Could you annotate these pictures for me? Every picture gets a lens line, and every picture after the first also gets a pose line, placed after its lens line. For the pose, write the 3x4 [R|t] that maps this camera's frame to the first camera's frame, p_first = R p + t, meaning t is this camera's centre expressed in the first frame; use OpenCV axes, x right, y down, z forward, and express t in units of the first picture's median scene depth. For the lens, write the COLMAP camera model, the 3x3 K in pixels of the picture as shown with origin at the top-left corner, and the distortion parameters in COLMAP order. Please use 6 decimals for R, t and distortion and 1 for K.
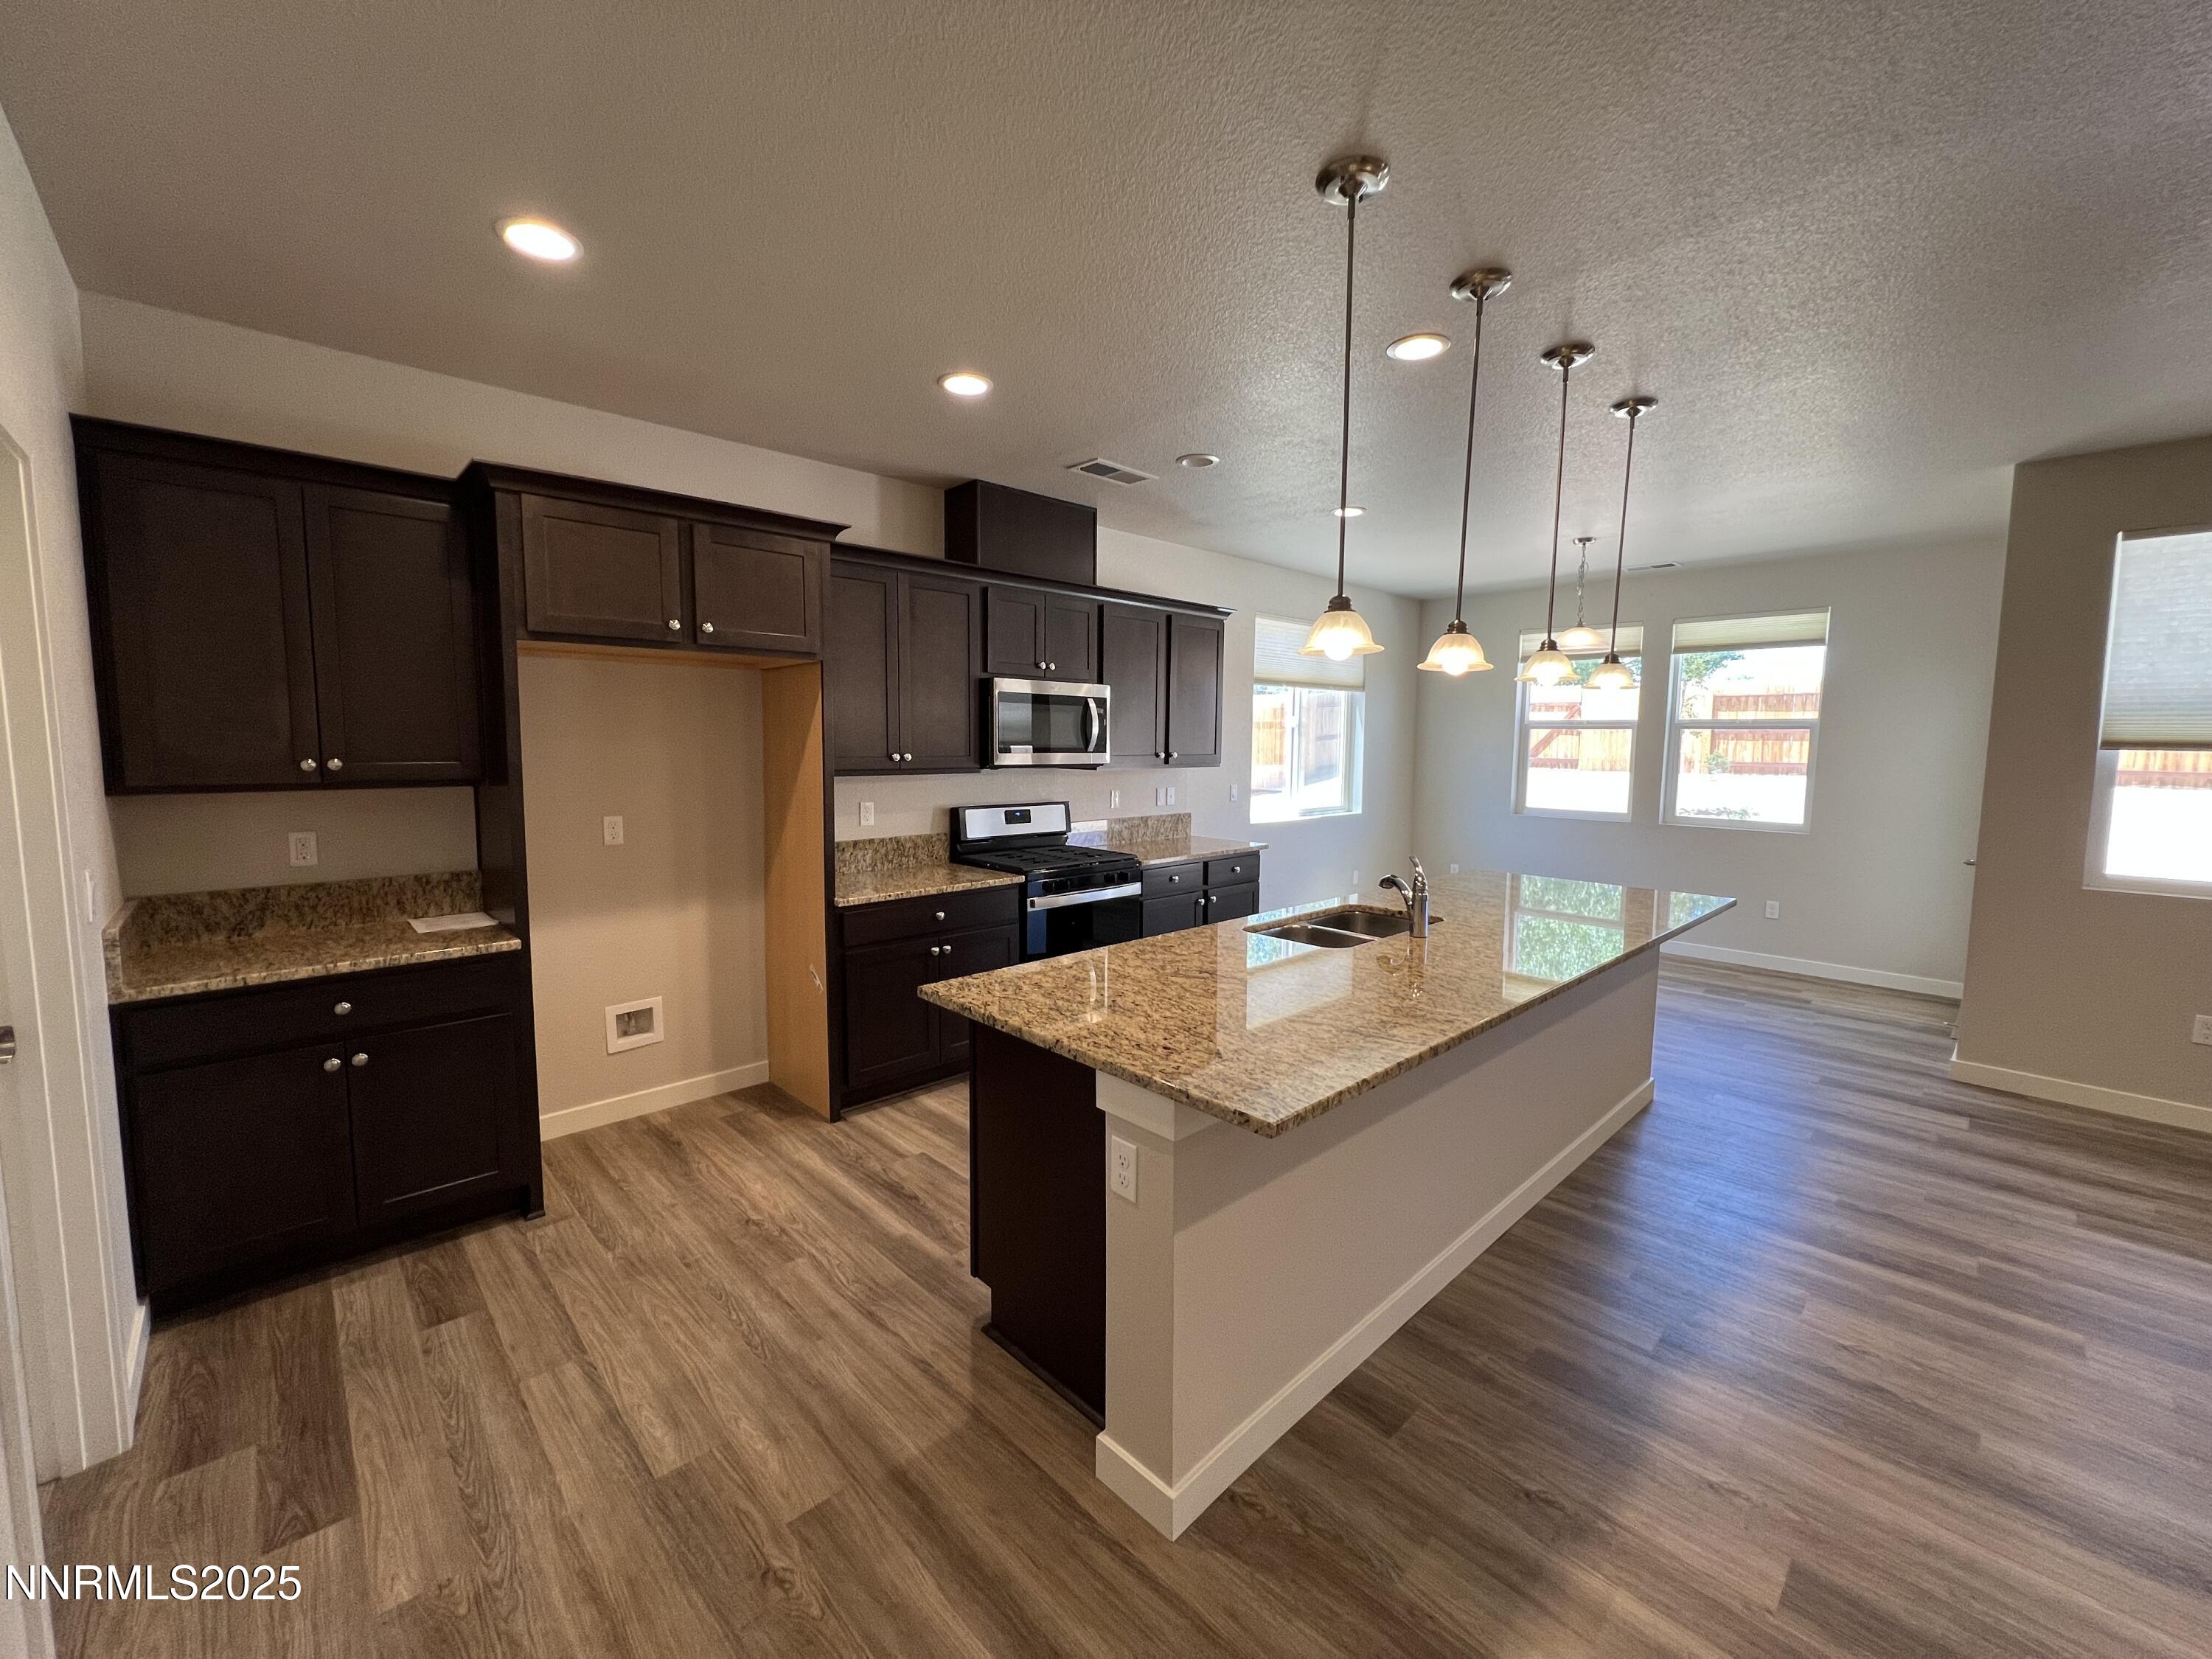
lens RADIAL K [[885.2, 0, 1101.6], [0, 885.2, 820.6], [0, 0, 1]] dist [-0.004128, 0.000654]
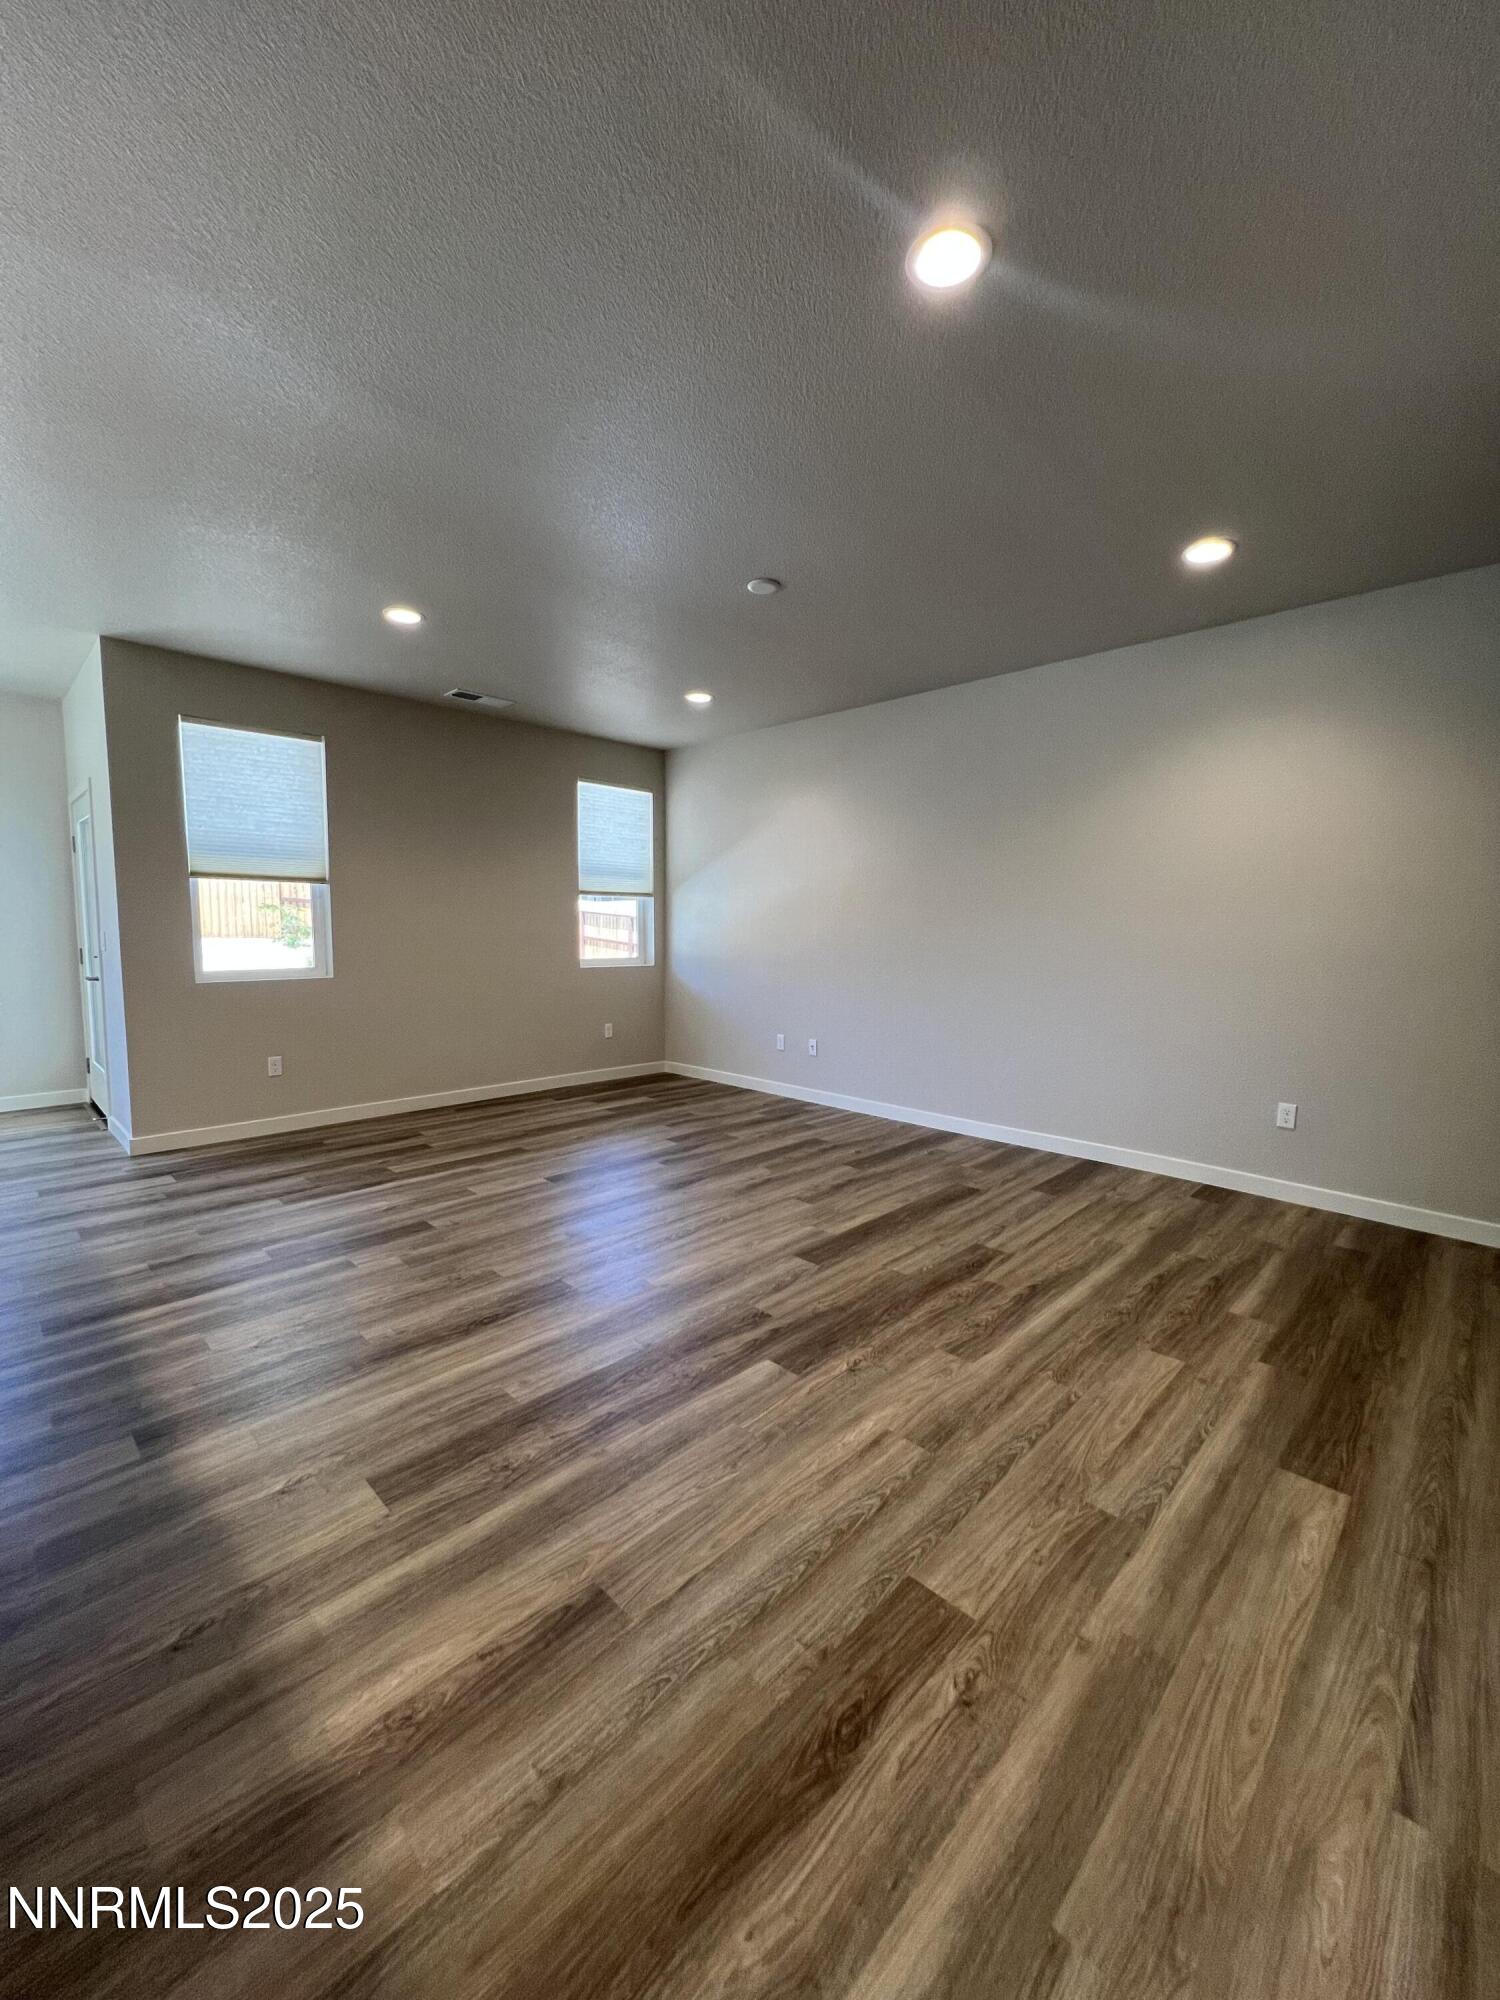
lens RADIAL K [[800.3, 0, 757.7], [0, 800.3, 998.4], [0, 0, 1]] dist [-0.004128, 0.000654]
pose [[-0.038880, -0.101671, 0.994058, -0.133669], [0.083787, 0.990975, 0.104632, 0.049325], [-0.995725, 0.087357, -0.030011, 0.206187]]
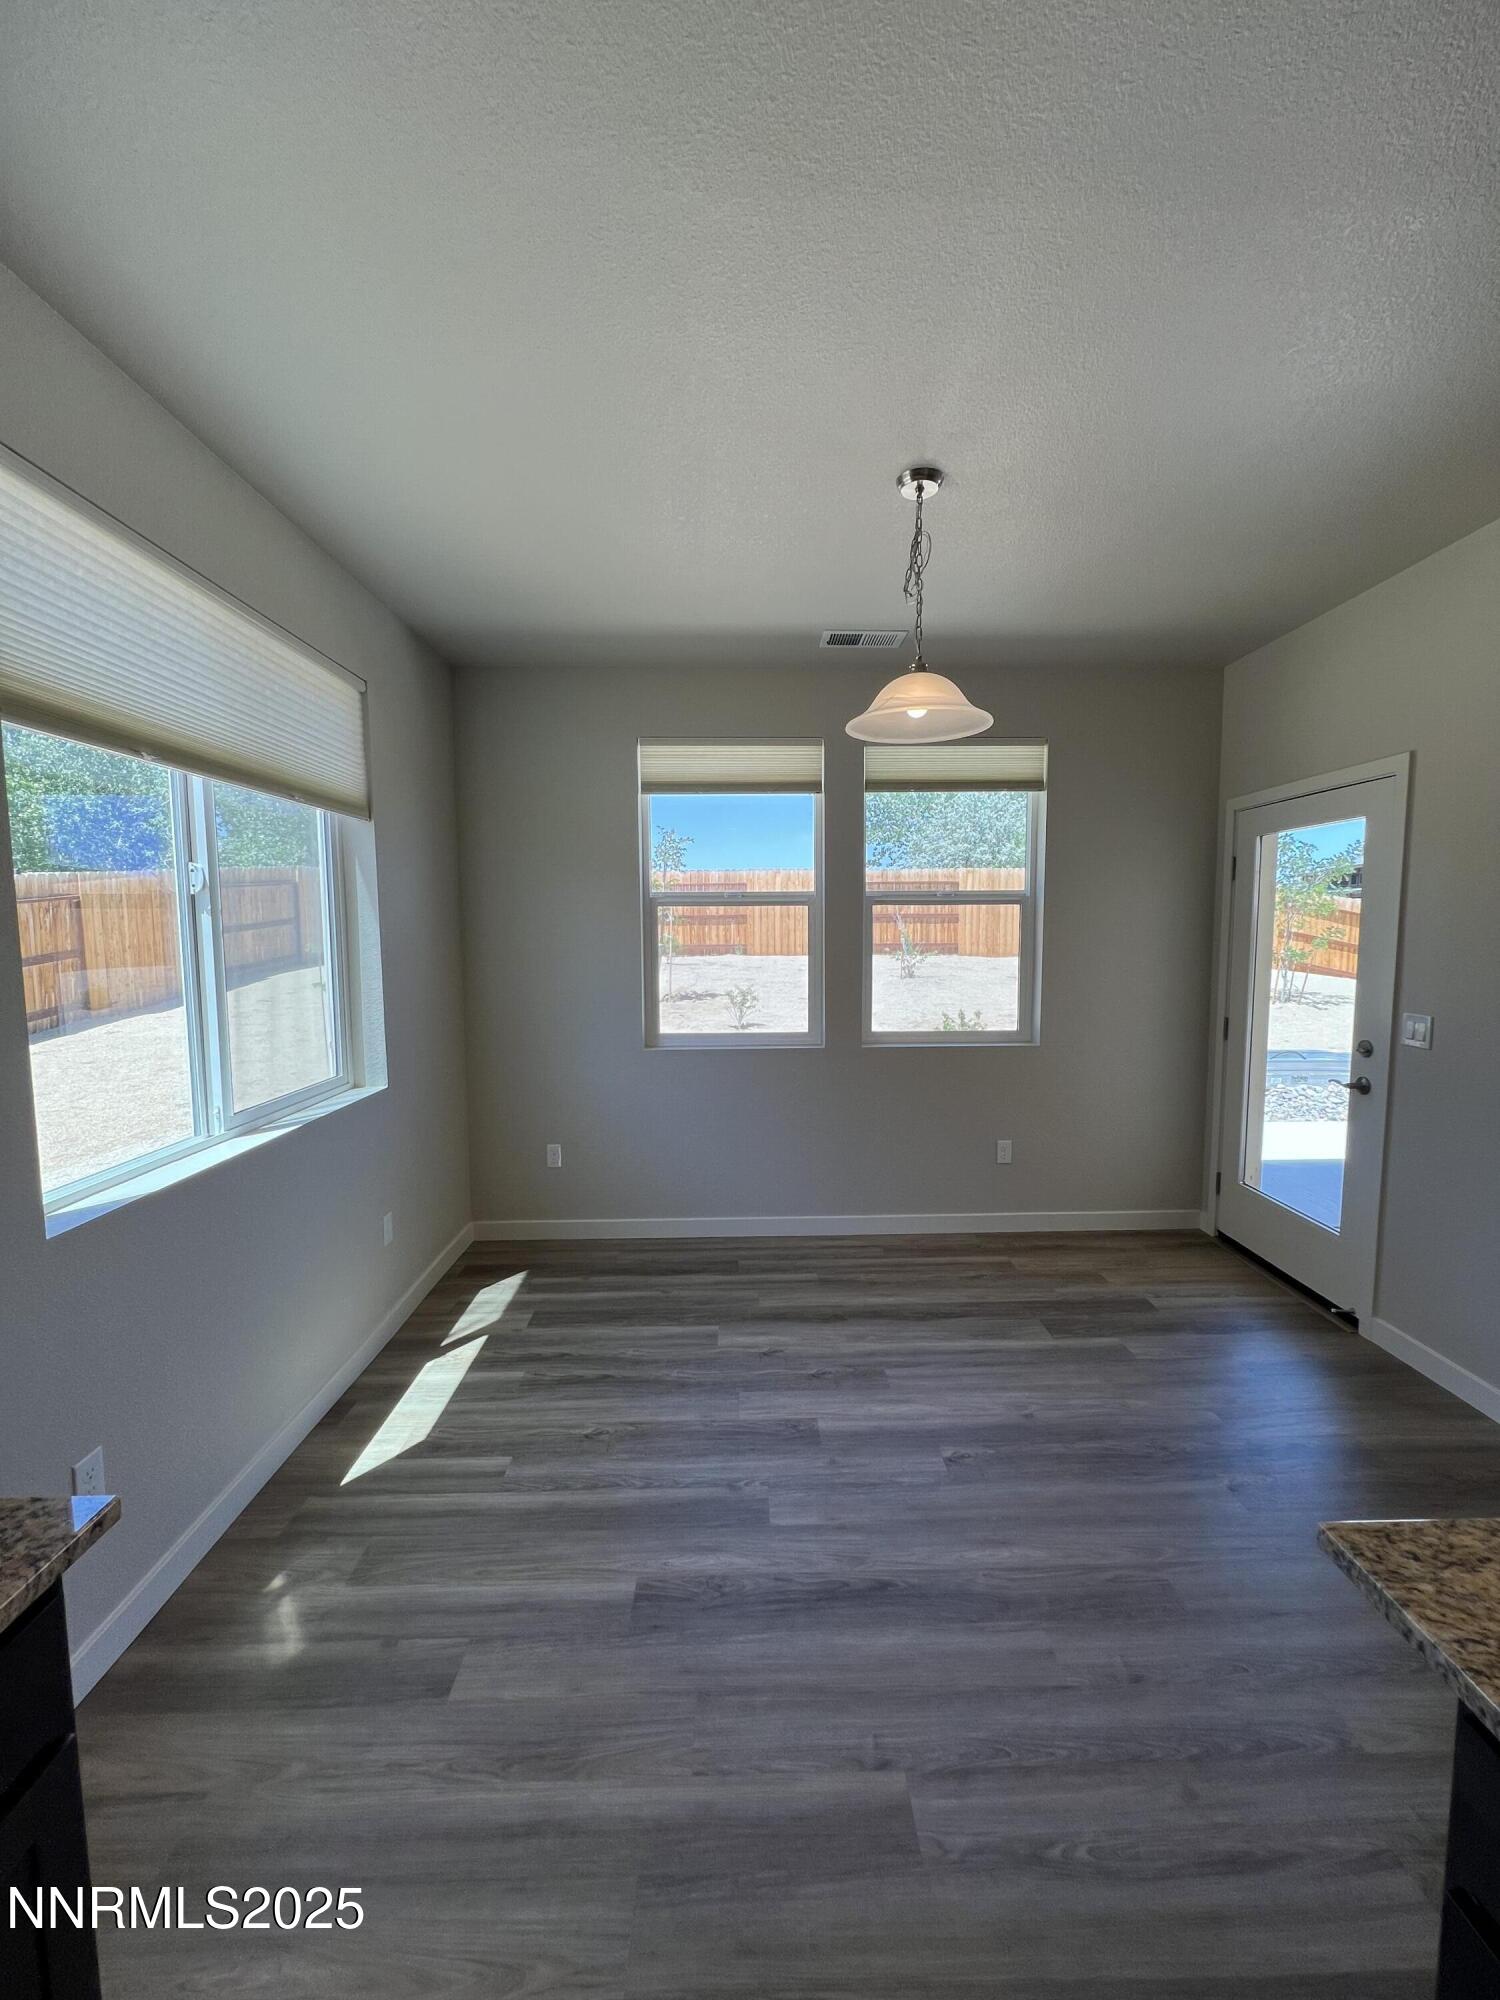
lens RADIAL K [[800.3, 0, 757.7], [0, 800.3, 998.4], [0, 0, 1]] dist [-0.004128, 0.000654]
pose [[0.669416, -0.077701, 0.738813, 0.253193], [0.081372, 0.996200, 0.031042, -0.107746], [-0.738418, 0.039338, 0.673195, 1.214766]]
